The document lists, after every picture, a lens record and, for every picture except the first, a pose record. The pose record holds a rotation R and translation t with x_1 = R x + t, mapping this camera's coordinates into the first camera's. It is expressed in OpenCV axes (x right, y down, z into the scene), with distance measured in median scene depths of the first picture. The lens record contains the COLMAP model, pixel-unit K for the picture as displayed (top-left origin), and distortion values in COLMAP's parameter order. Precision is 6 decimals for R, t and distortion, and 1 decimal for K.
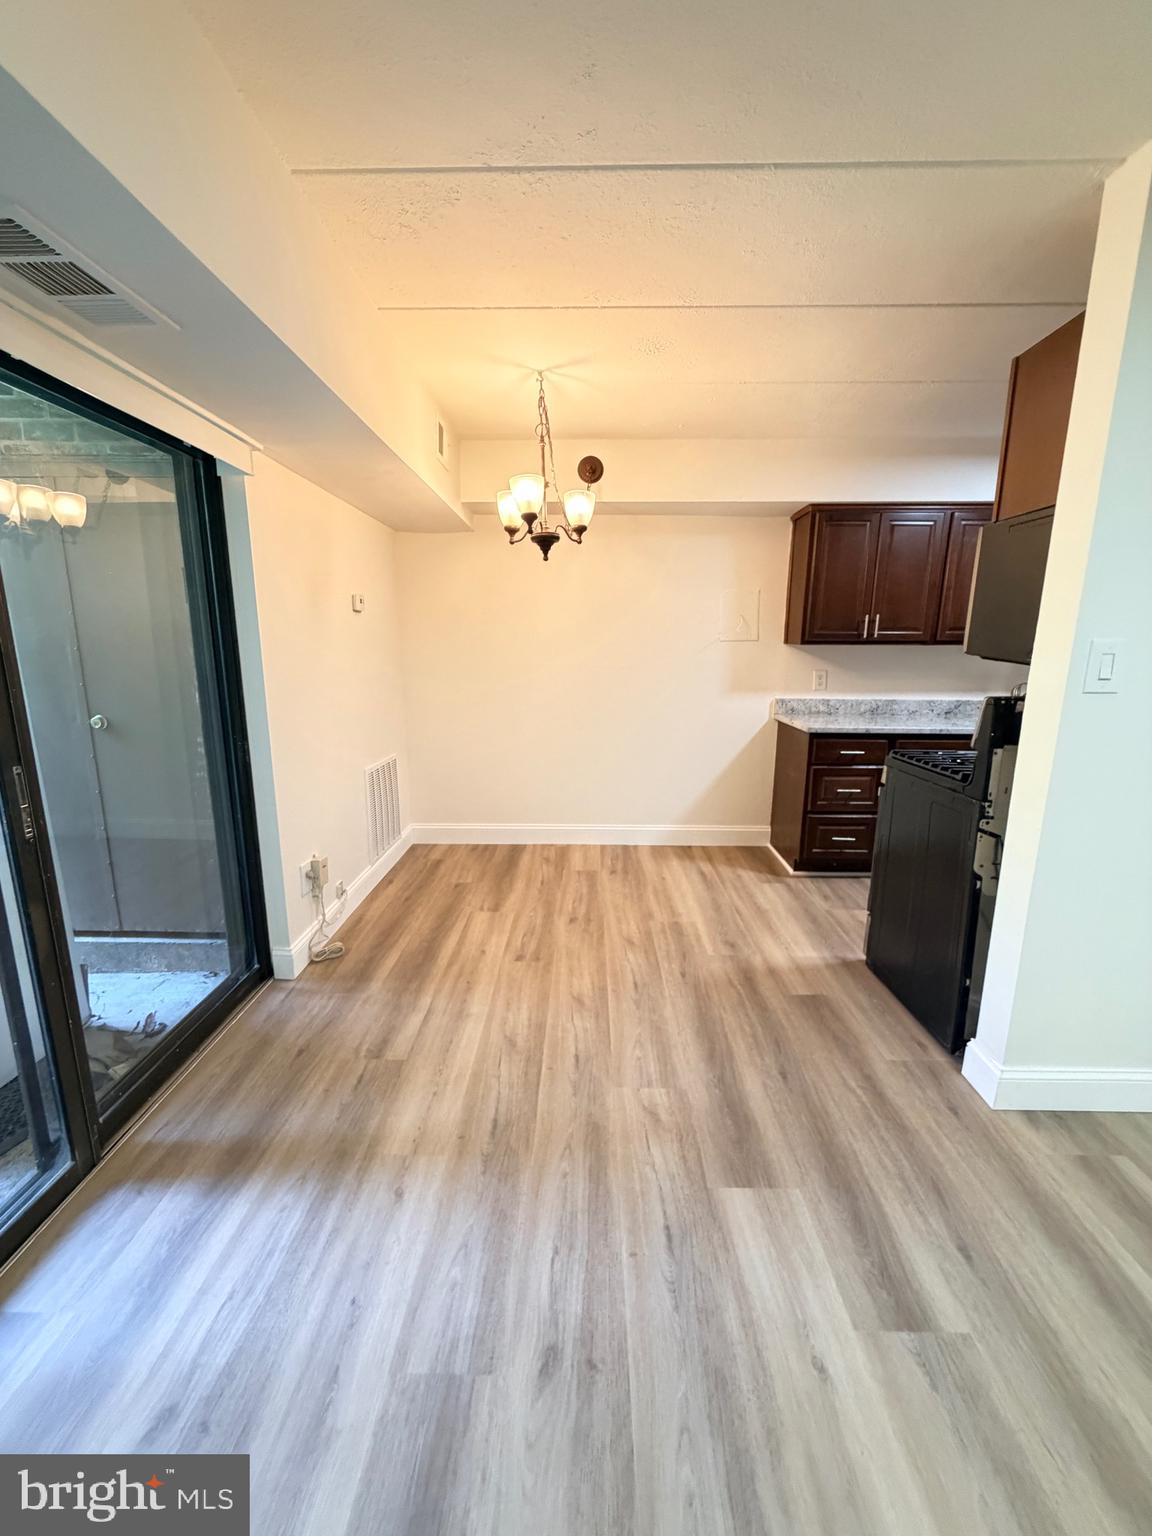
lens RADIAL K [[613.0, 0, 575.6], [0, 613.0, 767.7], [0, 0, 1]] dist [0.000231, 0.000045]
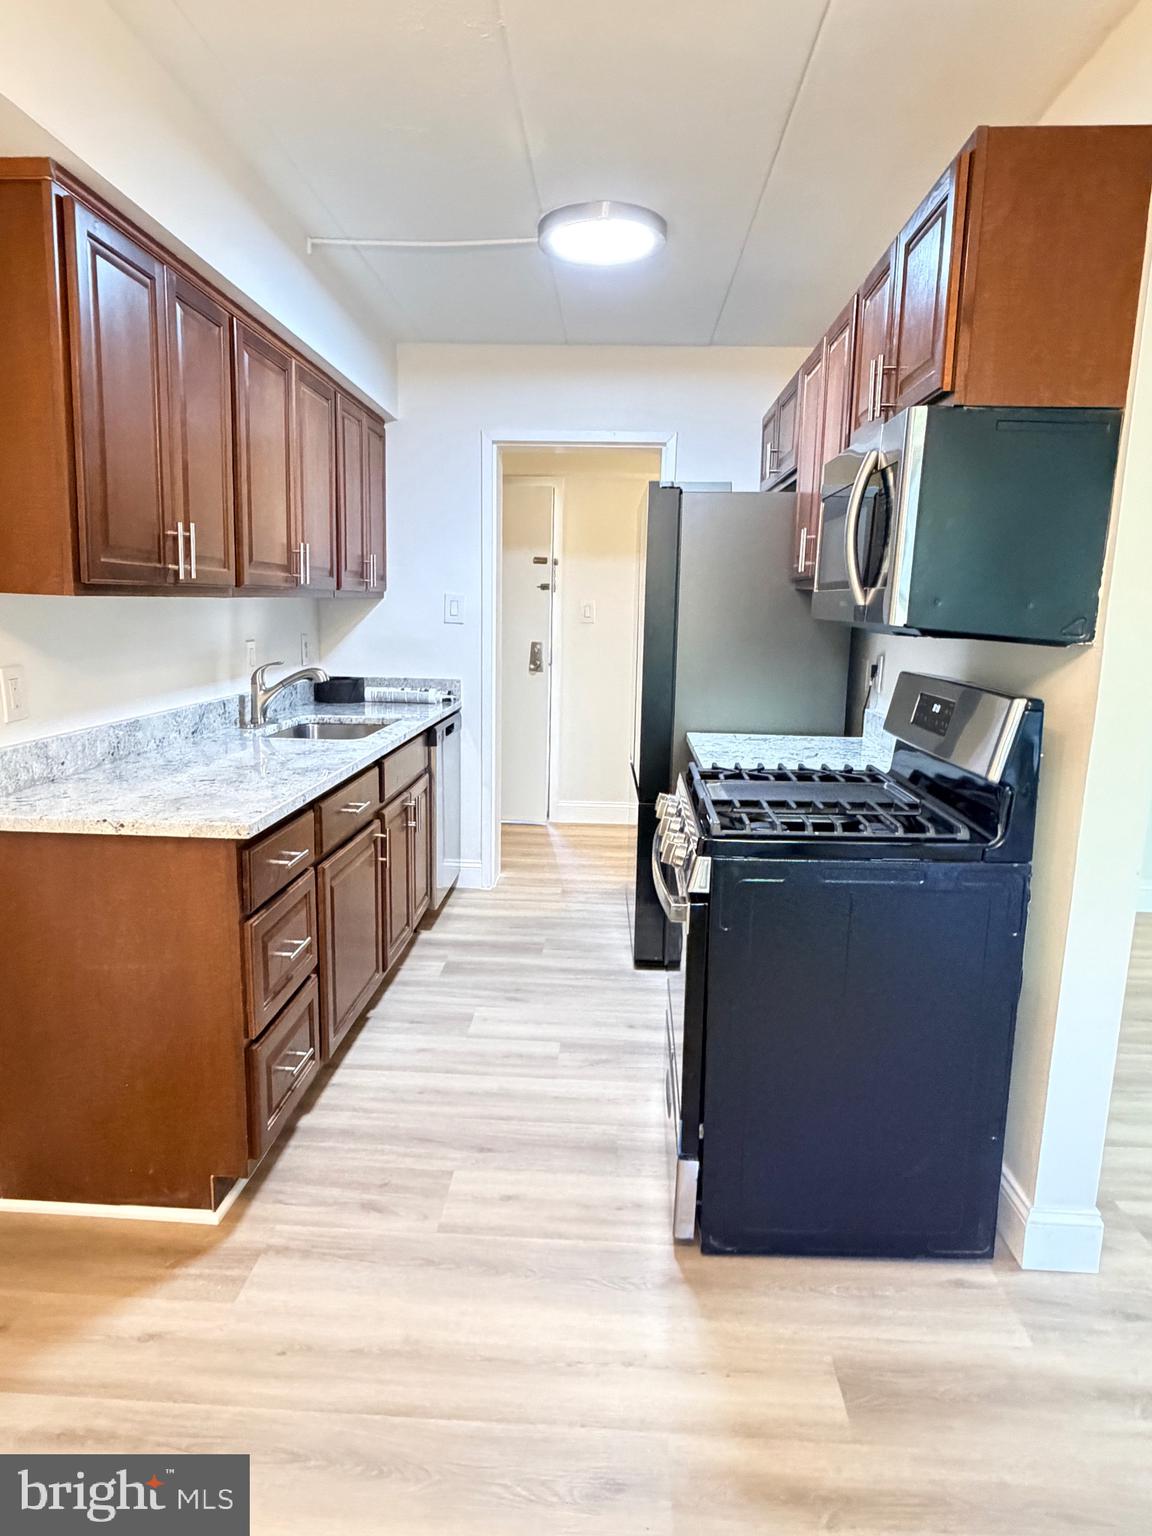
lens RADIAL K [[928.7, 0, 575.0], [0, 928.7, 771.2], [0, 0, 1]] dist [-0.000089, 0.001676]
pose [[0.026078, -0.183041, 0.982759, -0.192117], [0.178273, 0.968186, 0.175596, -0.203017], [-0.983635, 0.170620, 0.057879, 0.985875]]
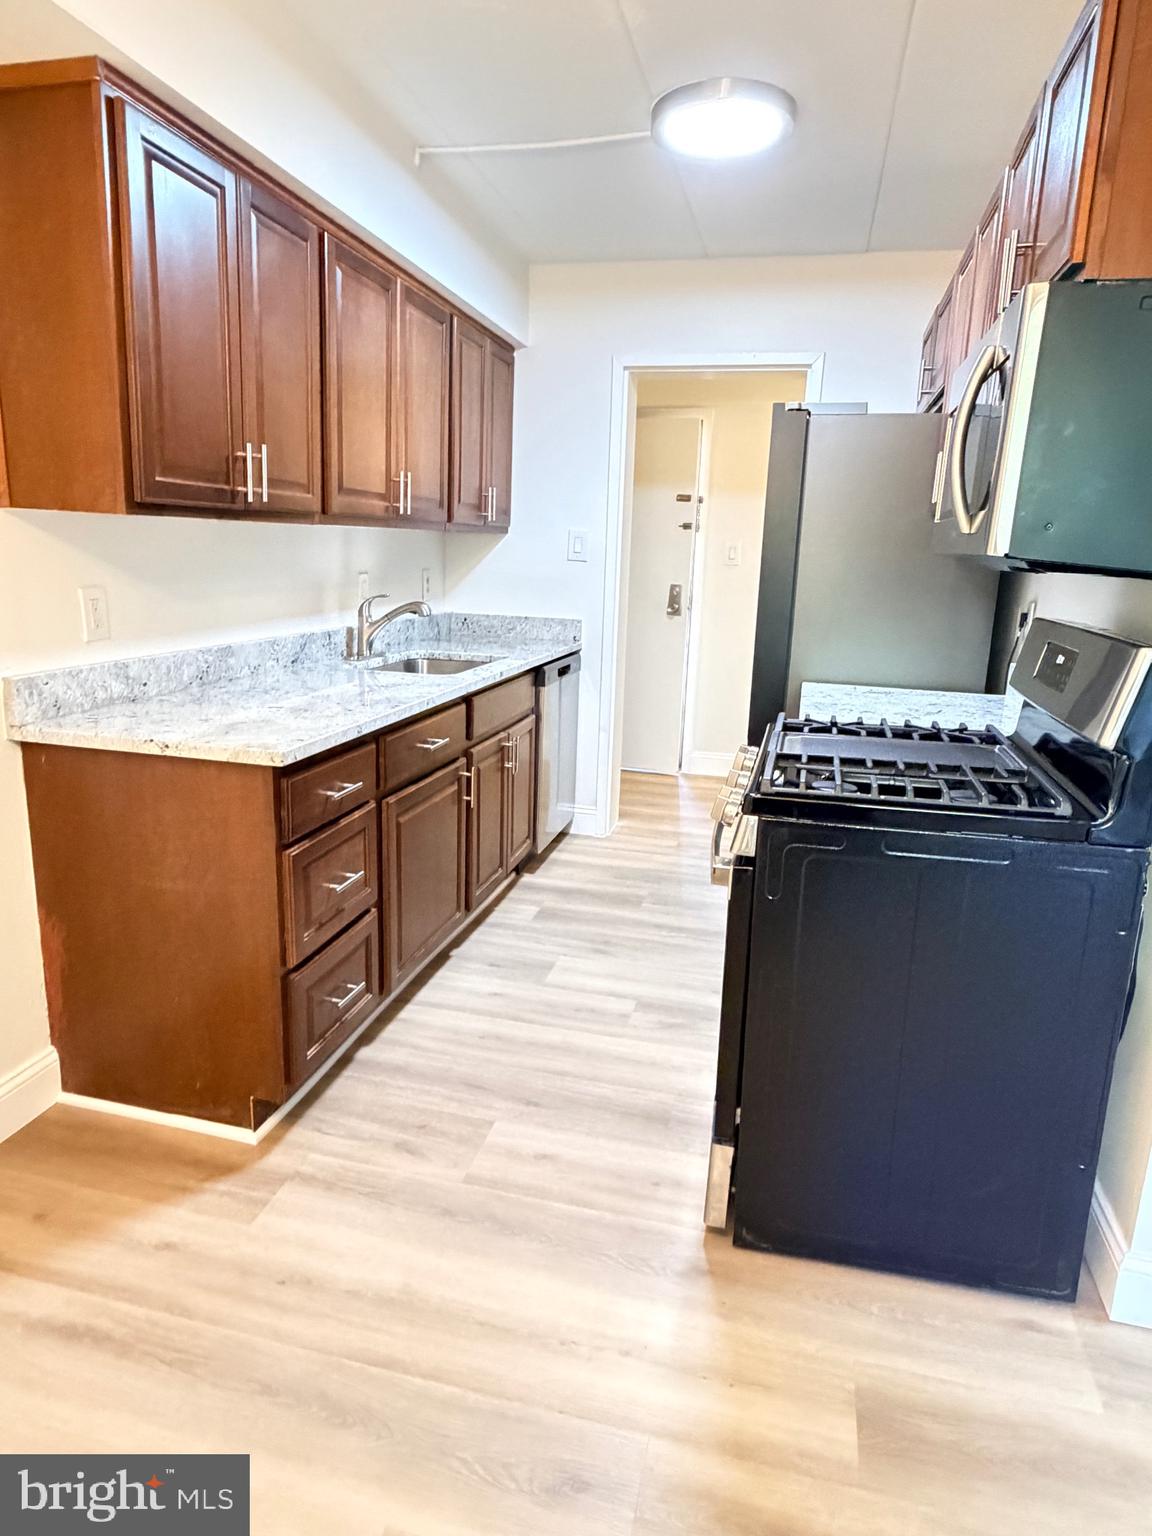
lens RADIAL K [[929.2, 0, 576.7], [0, 929.2, 766.4], [0, 0, 1]] dist [-0.001039, 0.001897]
pose [[0.217475, -0.223836, 0.950054, -0.124162], [0.161572, 0.968177, 0.191121, -0.170485], [-0.962600, 0.111938, 0.246720, 0.897726]]
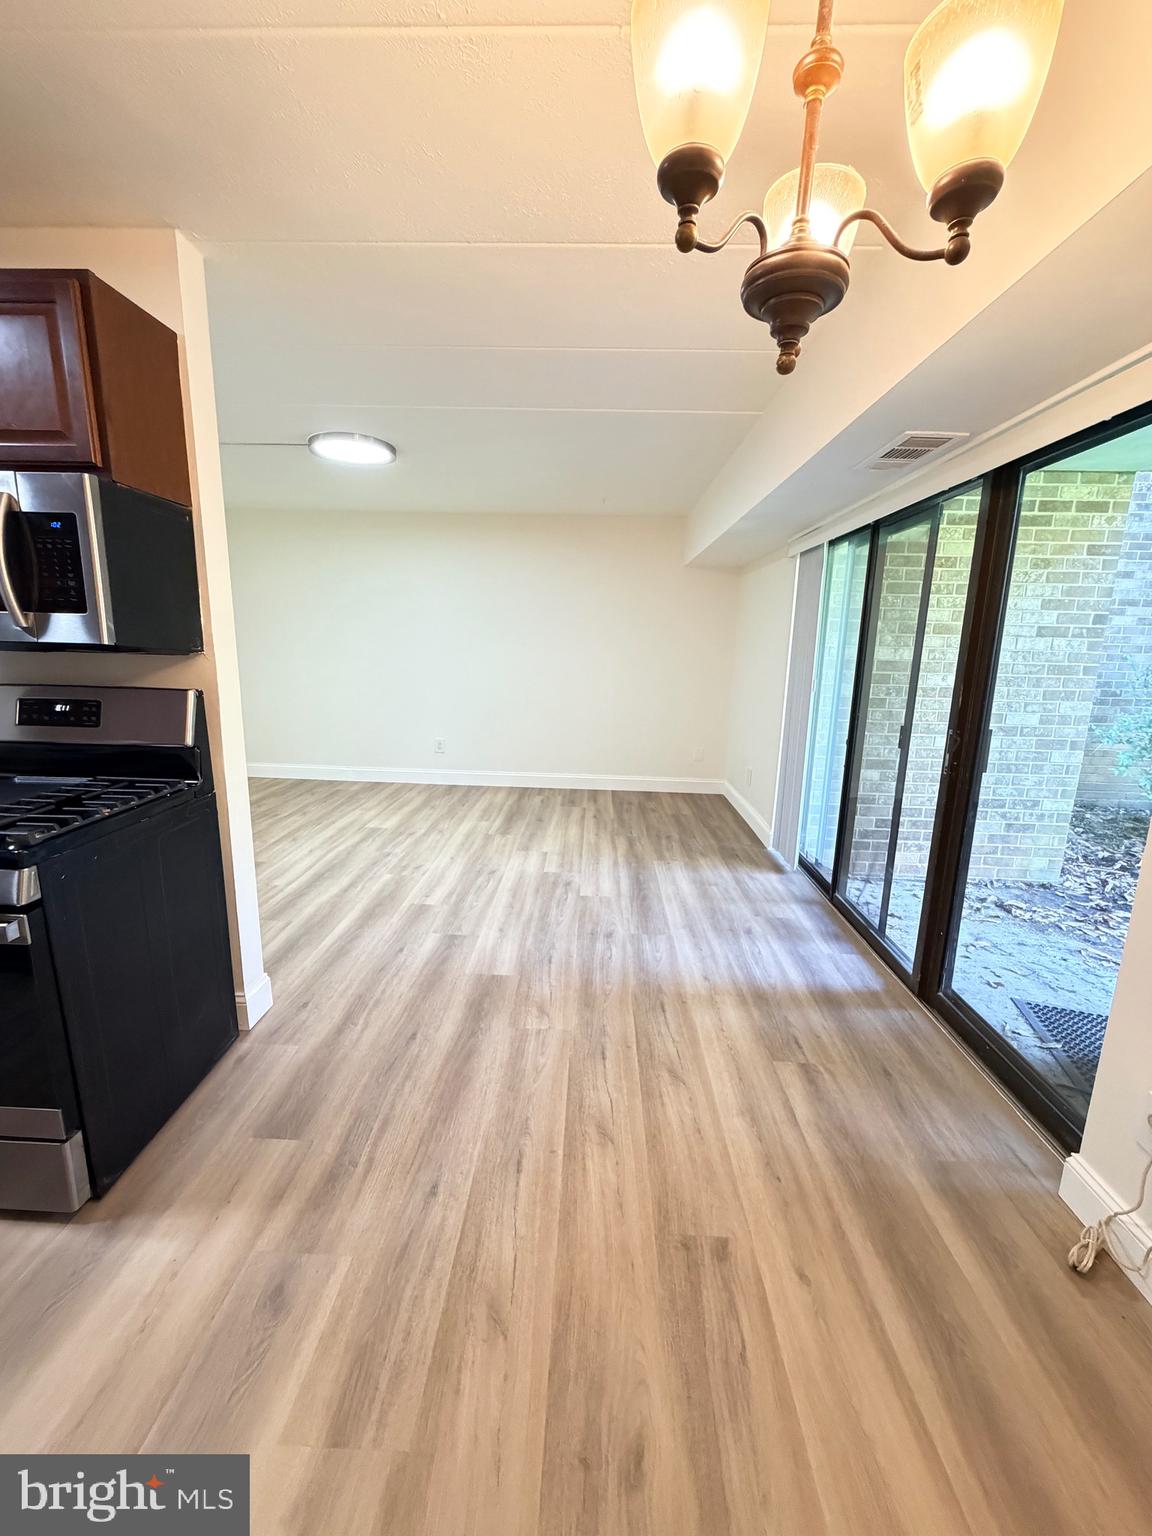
lens RADIAL K [[613.0, 0, 575.6], [0, 613.0, 767.7], [0, 0, 1]] dist [0.000231, 0.000045]
pose [[-0.999493, -0.031059, 0.007038, 0.043170], [-0.025799, 0.919243, 0.392844, -0.277715], [-0.018671, 0.392463, -0.919578, 1.349806]]
